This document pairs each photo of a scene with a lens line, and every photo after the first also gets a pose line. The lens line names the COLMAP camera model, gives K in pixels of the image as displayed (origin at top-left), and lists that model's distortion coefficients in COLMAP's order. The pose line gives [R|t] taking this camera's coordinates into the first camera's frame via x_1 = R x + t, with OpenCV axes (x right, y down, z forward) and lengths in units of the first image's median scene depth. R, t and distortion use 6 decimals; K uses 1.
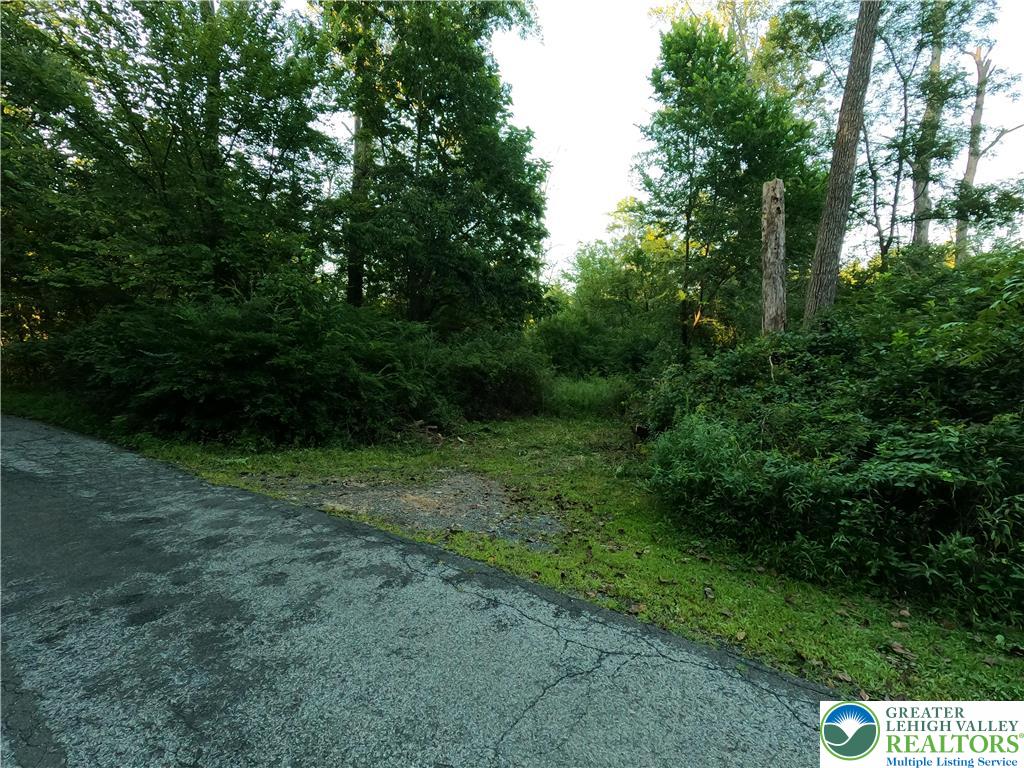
lens RADIAL K [[459.7, 0, 511.0], [0, 459.7, 380.8], [0, 0, 1]] dist [-0.003244, -0.000269]
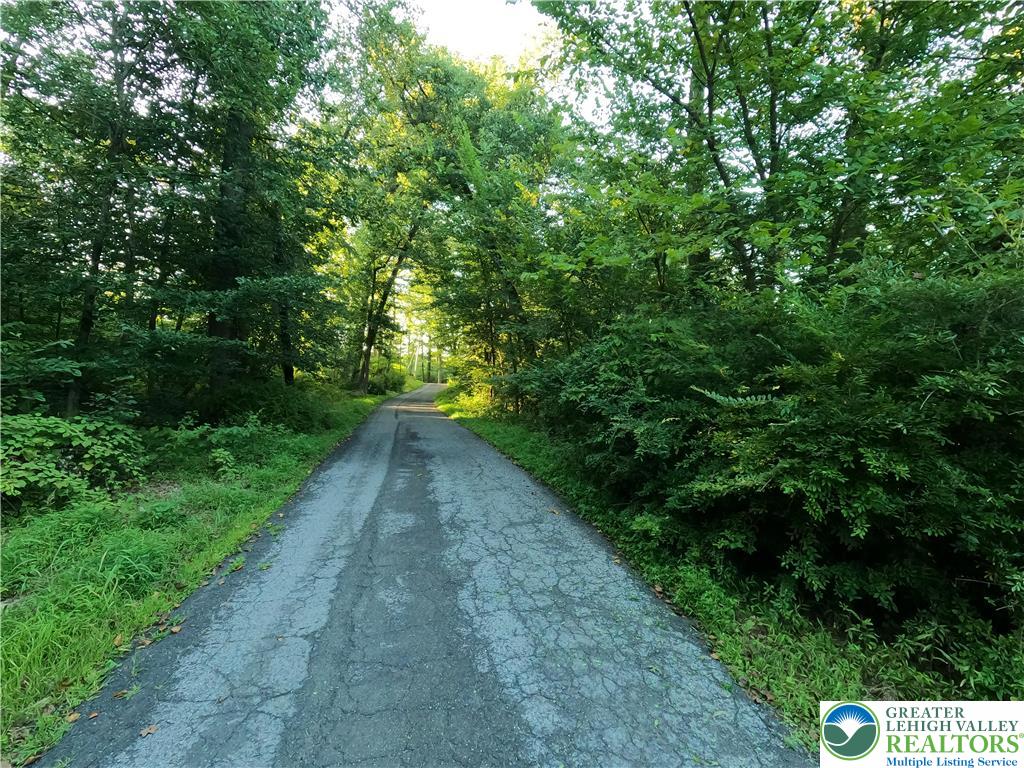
lens RADIAL K [[459.7, 0, 512.2], [0, 459.7, 382.2], [0, 0, 1]] dist [-0.003244, -0.000269]
pose [[0.687378, 0.001572, -0.726298, -0.587237], [-0.036799, 0.998789, -0.032665, -0.050115], [0.725367, 0.049180, 0.686604, 0.536753]]
